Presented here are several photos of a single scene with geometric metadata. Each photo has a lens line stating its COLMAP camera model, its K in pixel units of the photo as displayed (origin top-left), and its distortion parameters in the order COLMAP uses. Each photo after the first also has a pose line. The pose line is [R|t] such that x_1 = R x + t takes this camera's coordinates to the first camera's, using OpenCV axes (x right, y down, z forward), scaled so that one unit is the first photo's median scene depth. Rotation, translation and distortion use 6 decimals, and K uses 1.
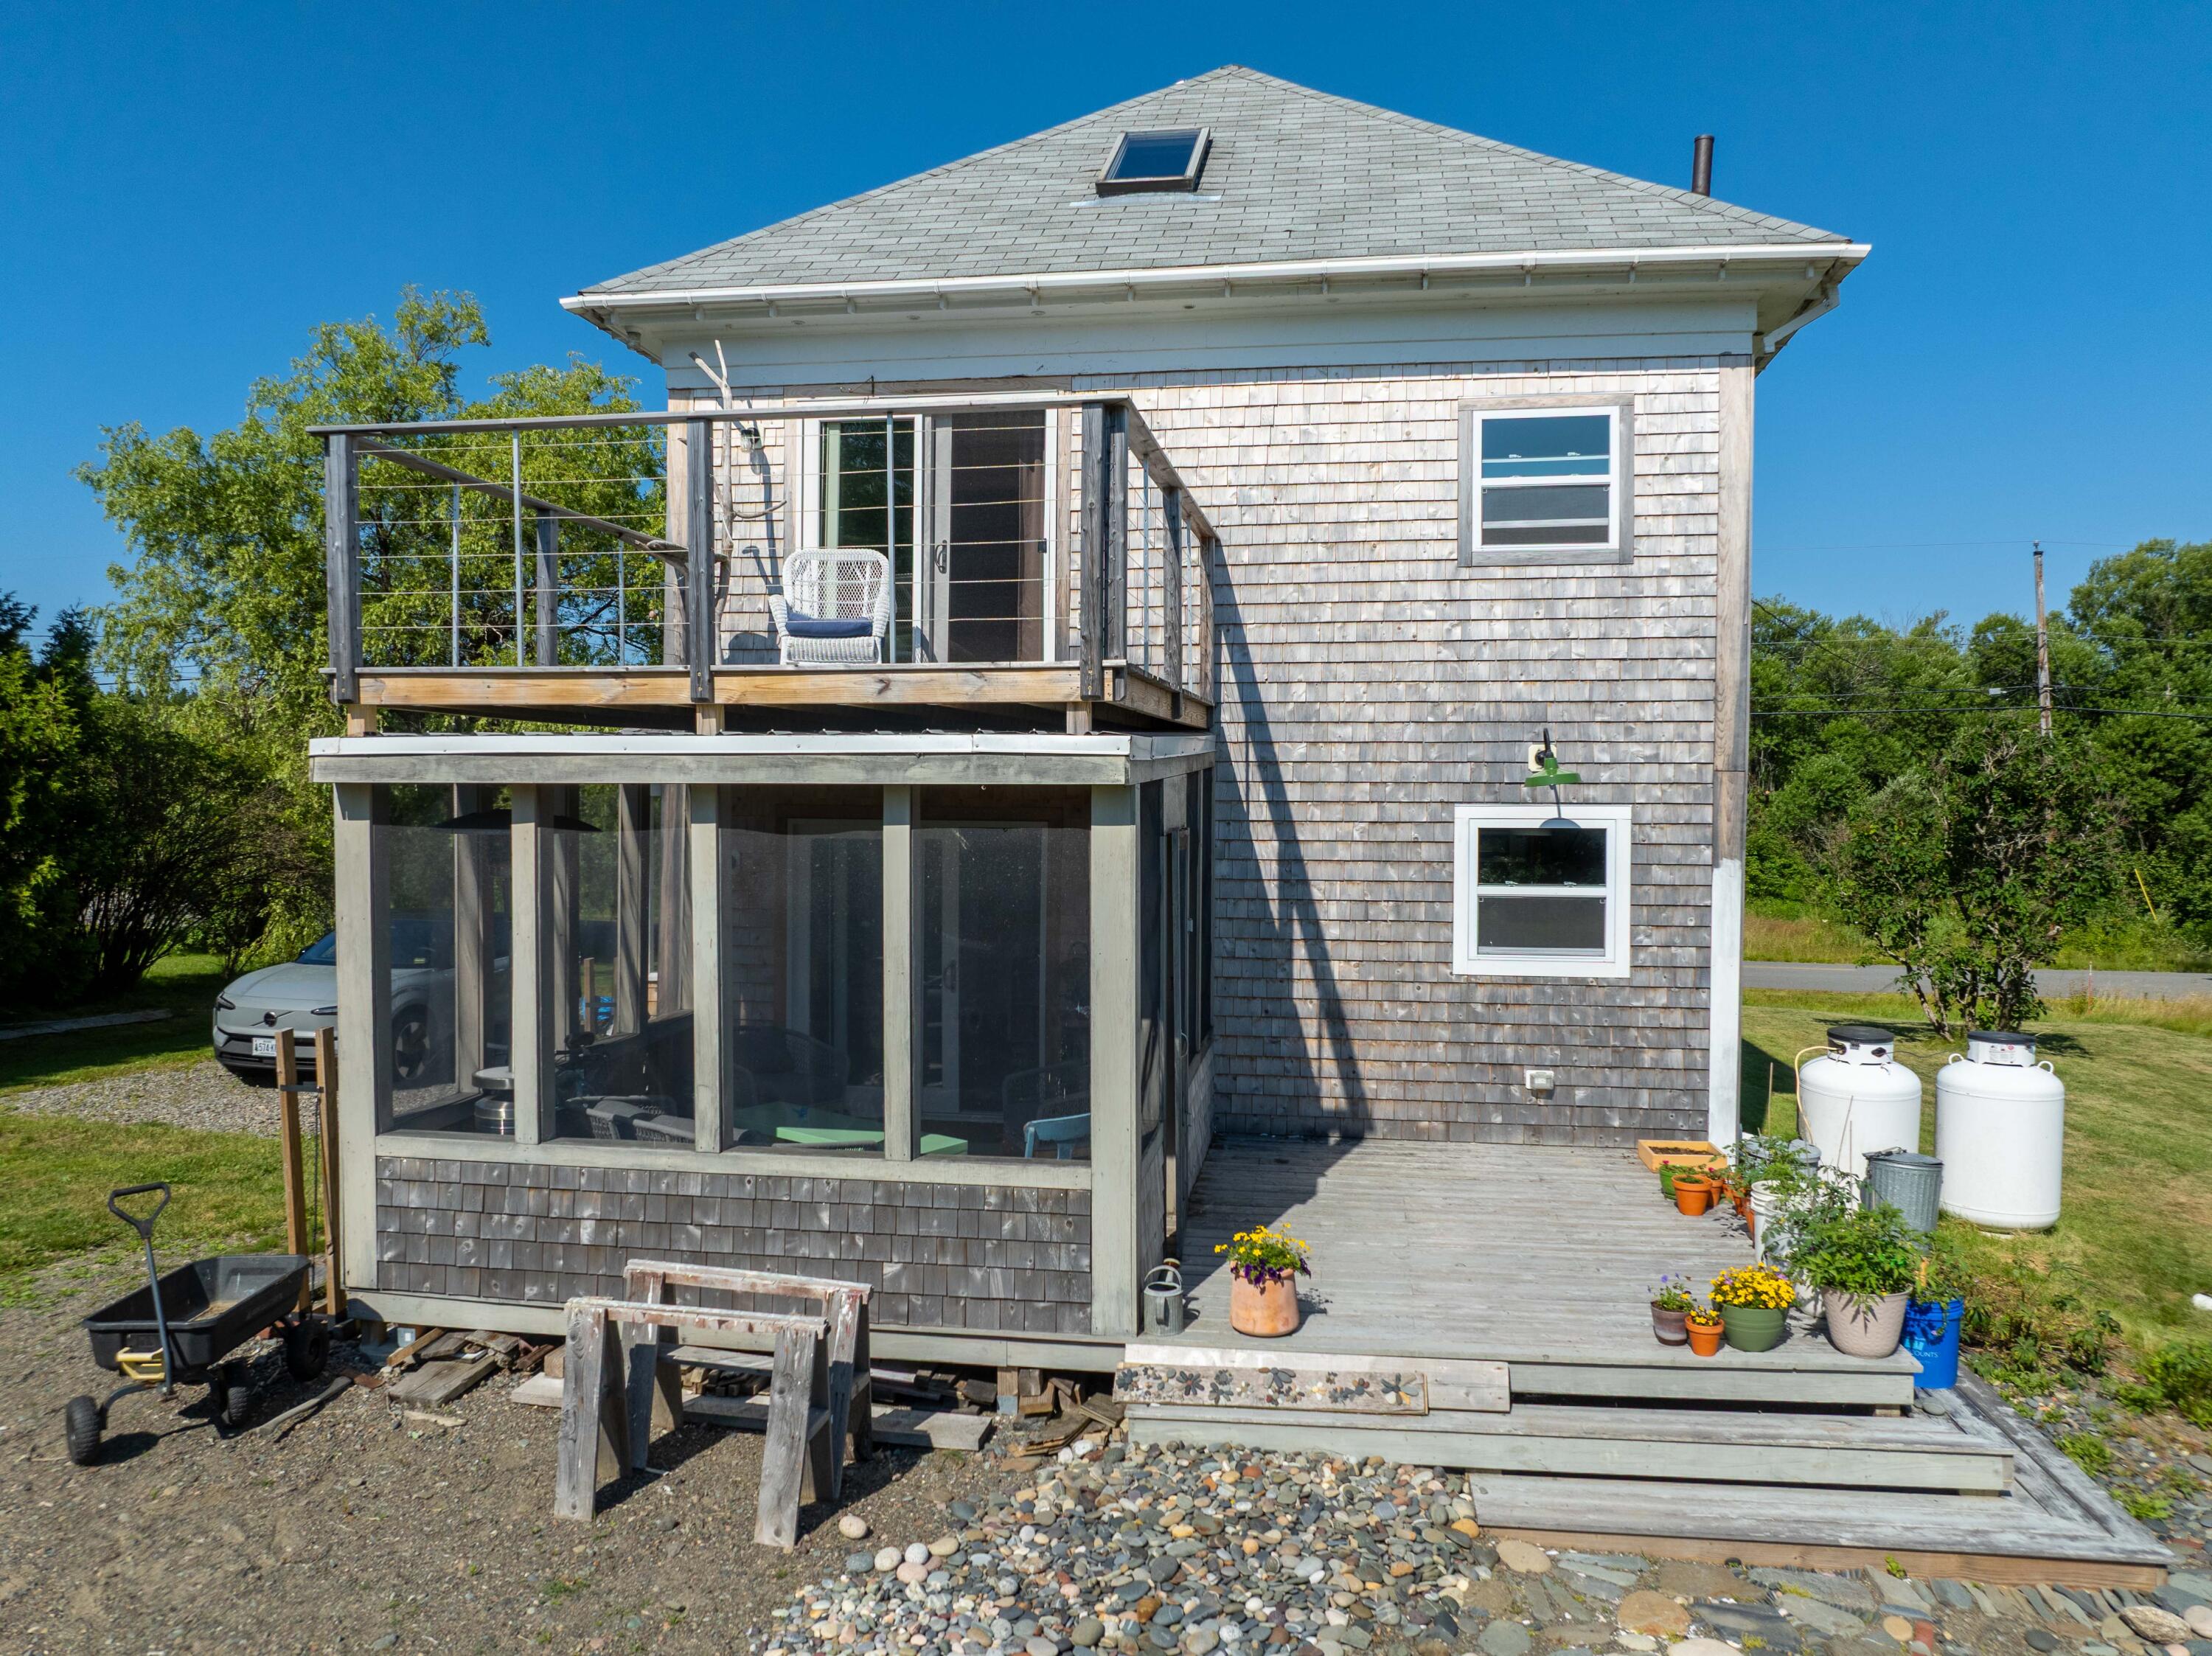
lens RADIAL K [[1561.6, 0, 1103.0], [0, 1561.6, 823.2], [0, 0, 1]] dist [-0.036385, 0.005228]
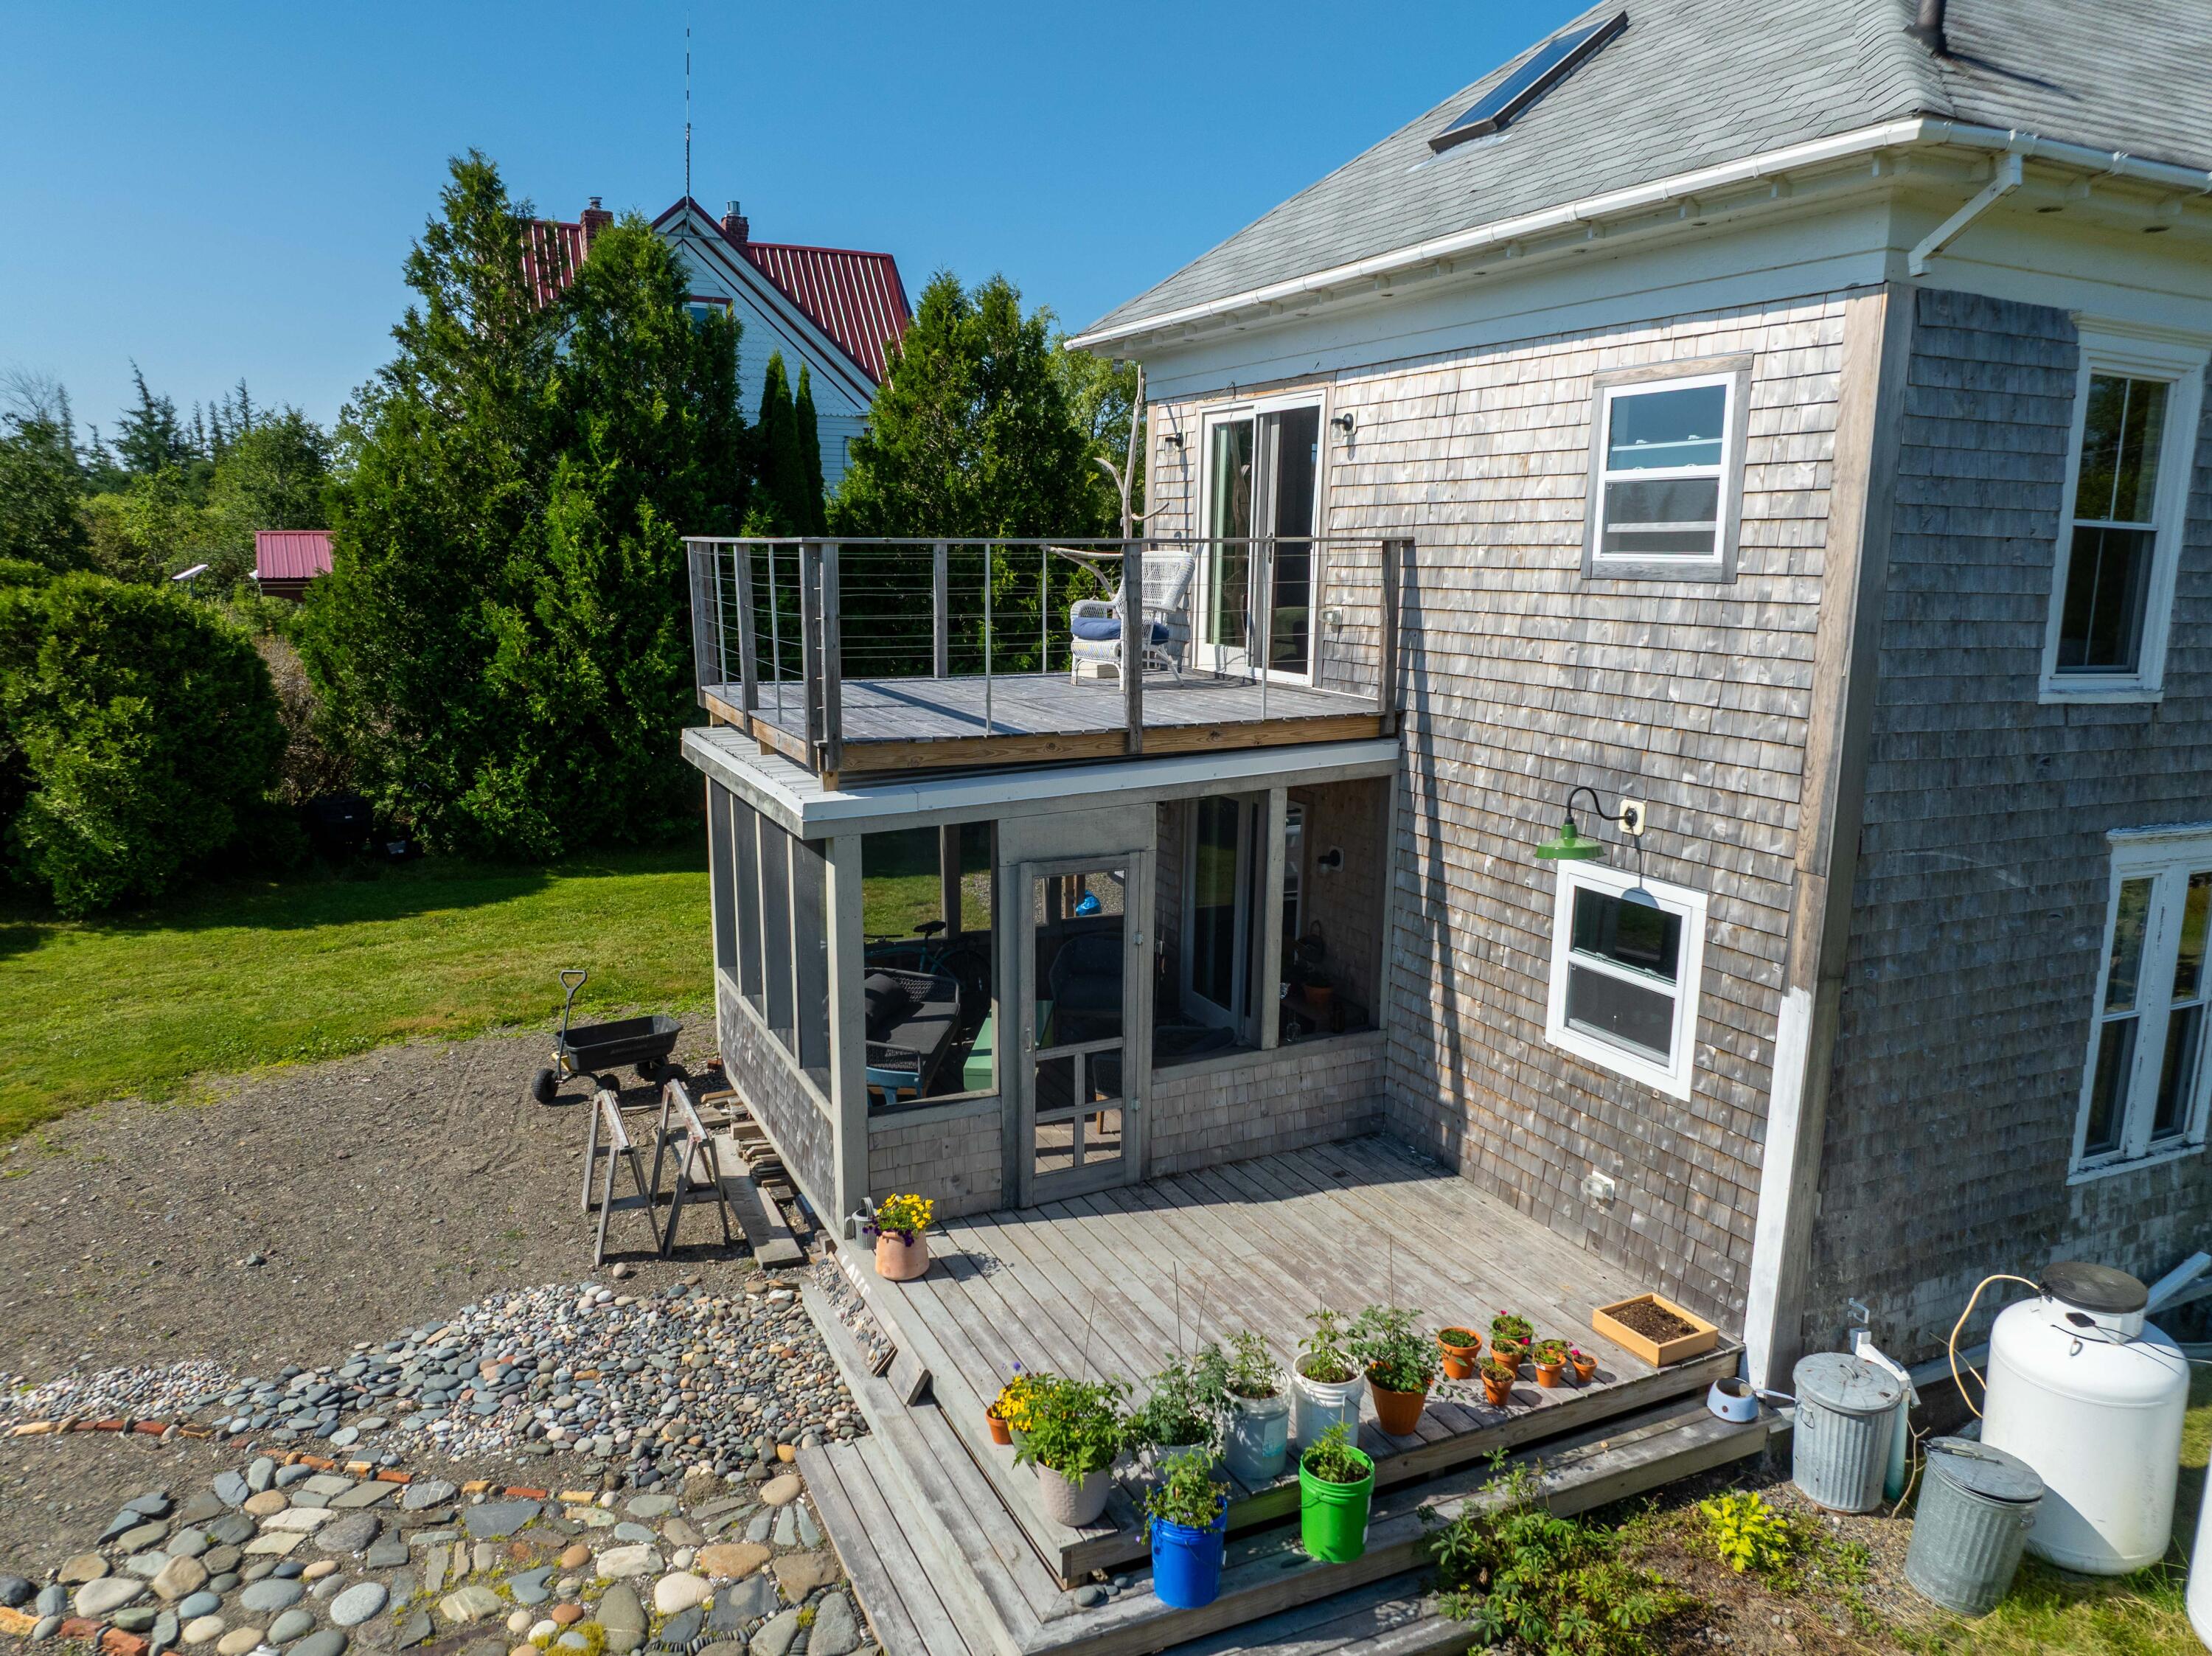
lens RADIAL K [[1561.6, 0, 1103.0], [0, 1561.6, 823.2], [0, 0, 1]] dist [-0.036385, 0.005228]
pose [[0.563308, 0.145246, -0.813381, 0.792134], [-0.022678, 0.986775, 0.160504, -0.163869], [0.825936, -0.071967, 0.559151, 0.305432]]
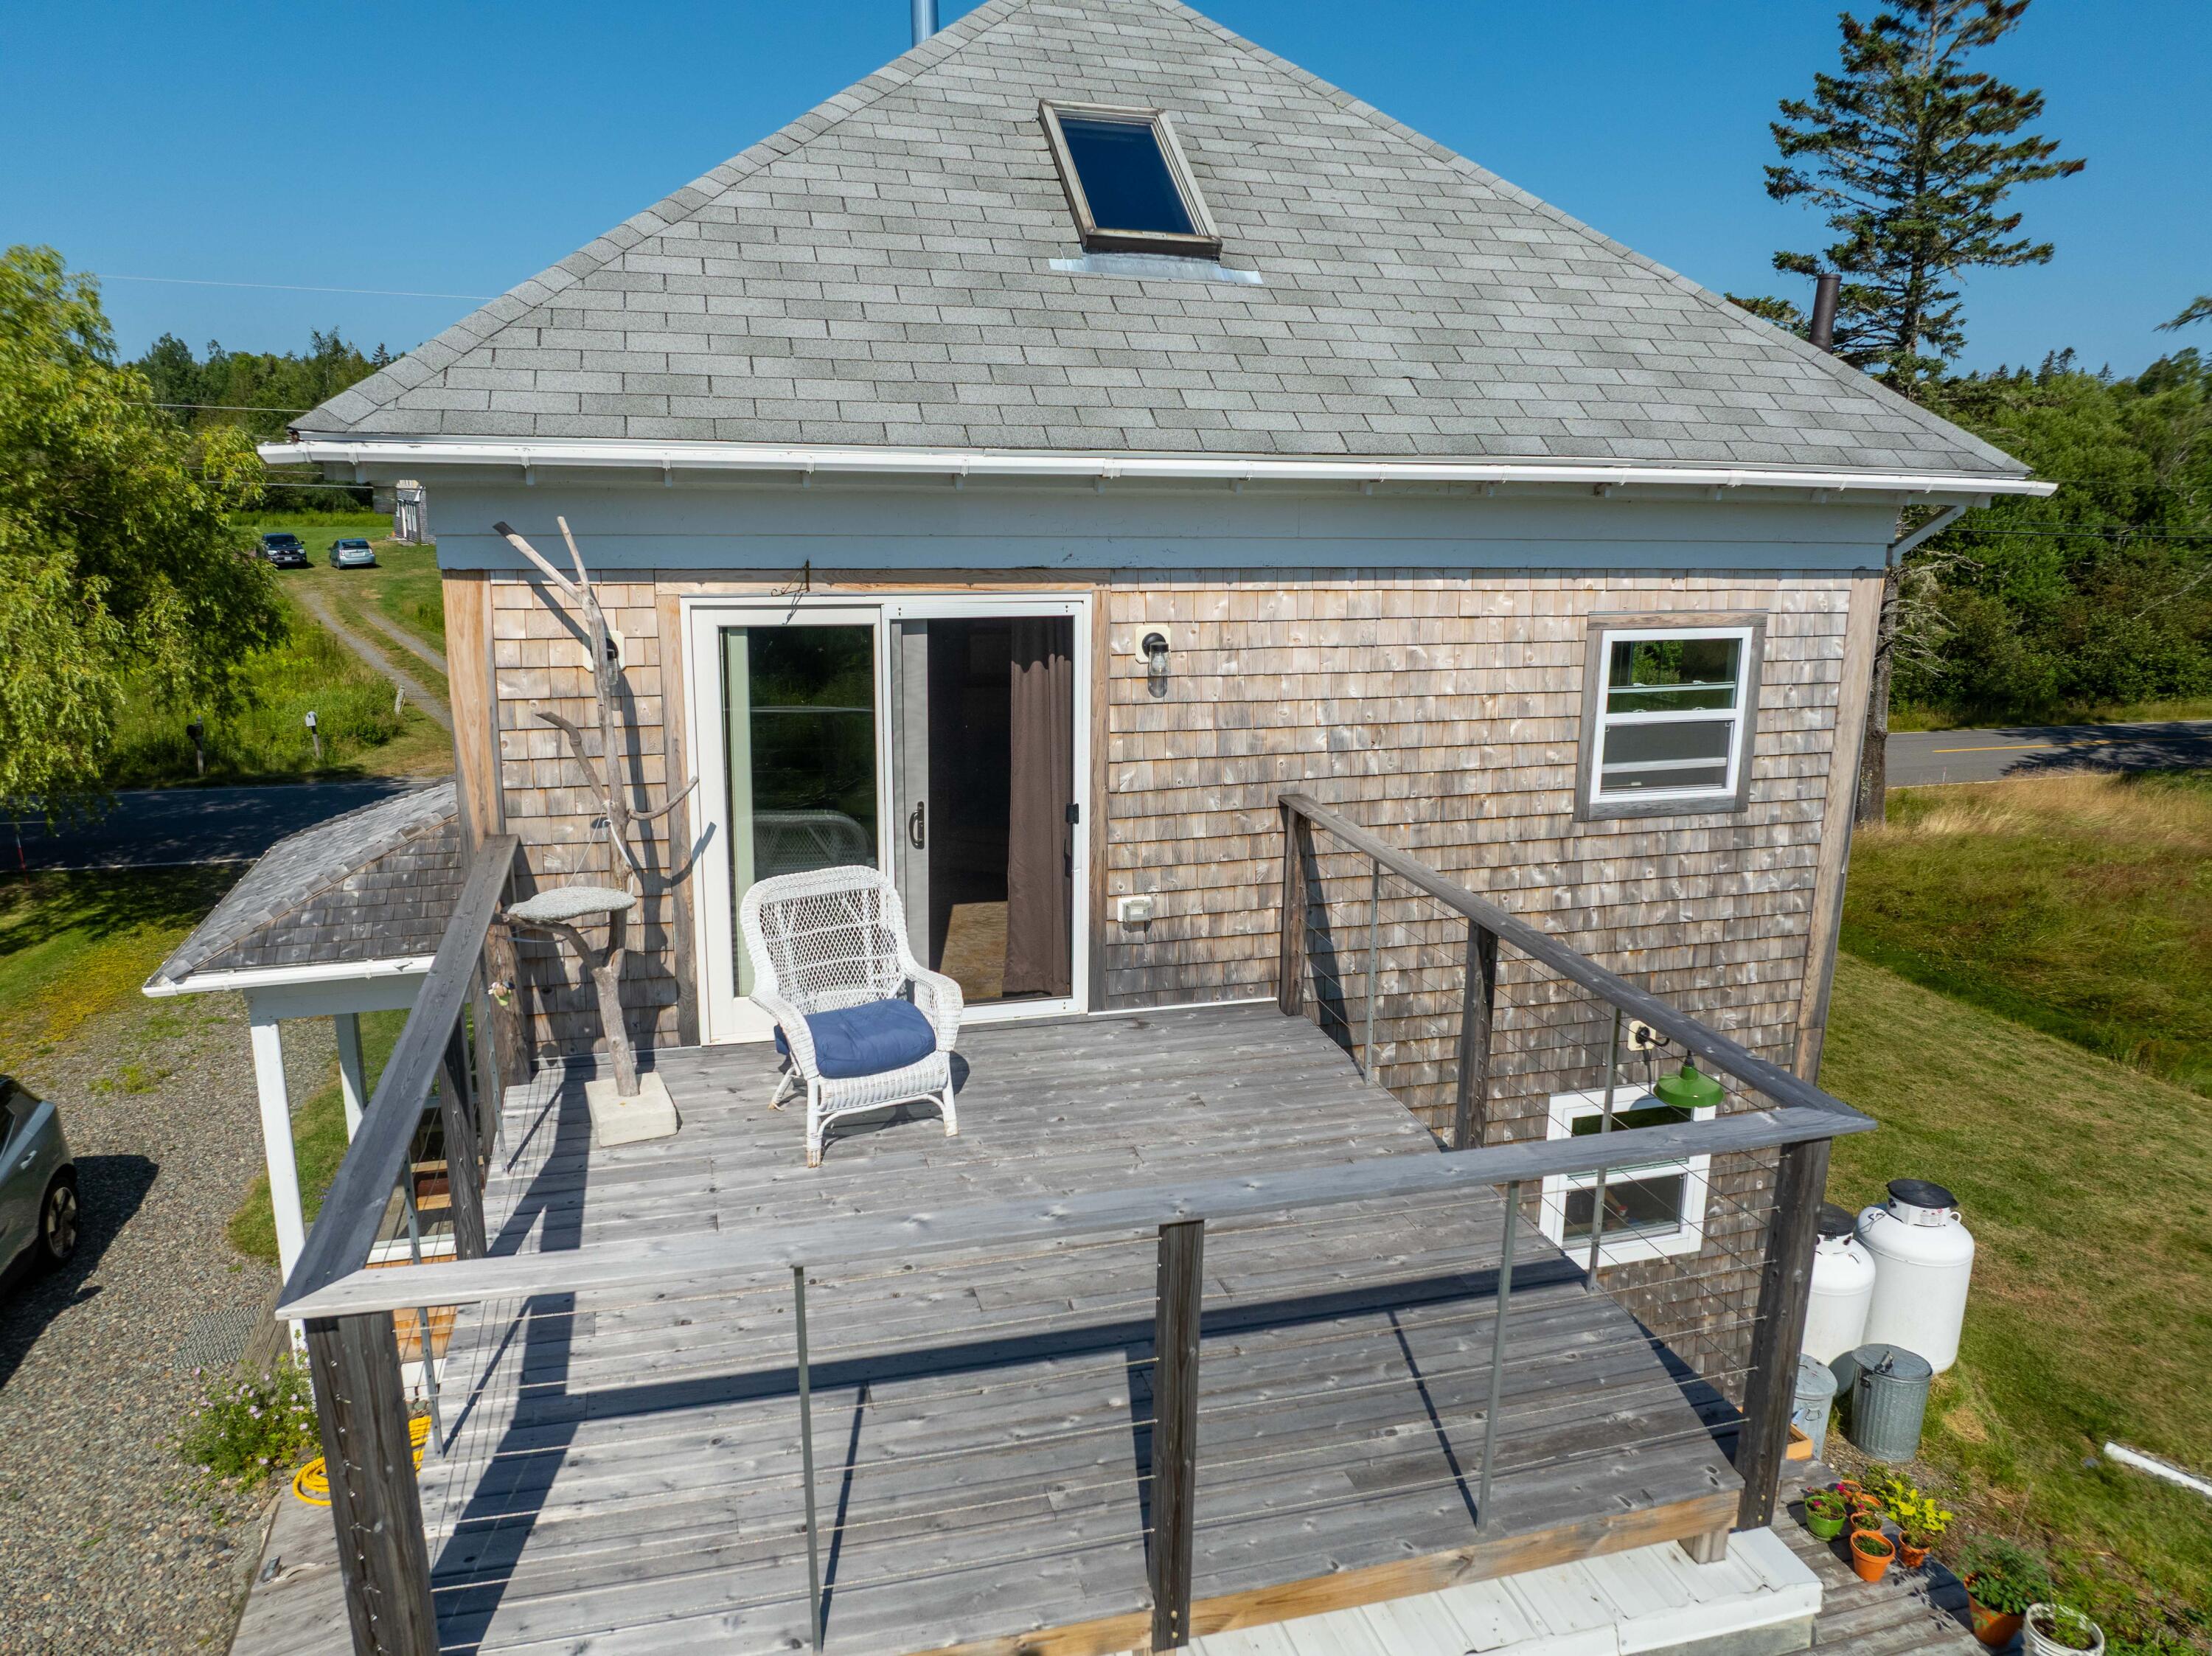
lens RADIAL K [[1561.6, 0, 1103.0], [0, 1561.6, 823.2], [0, 0, 1]] dist [-0.036385, 0.005228]
pose [[0.901807, -0.093929, 0.421808, -0.338807], [-0.001328, 0.975485, 0.220063, -0.344497], [-0.432138, -0.199014, 0.879574, 0.391821]]
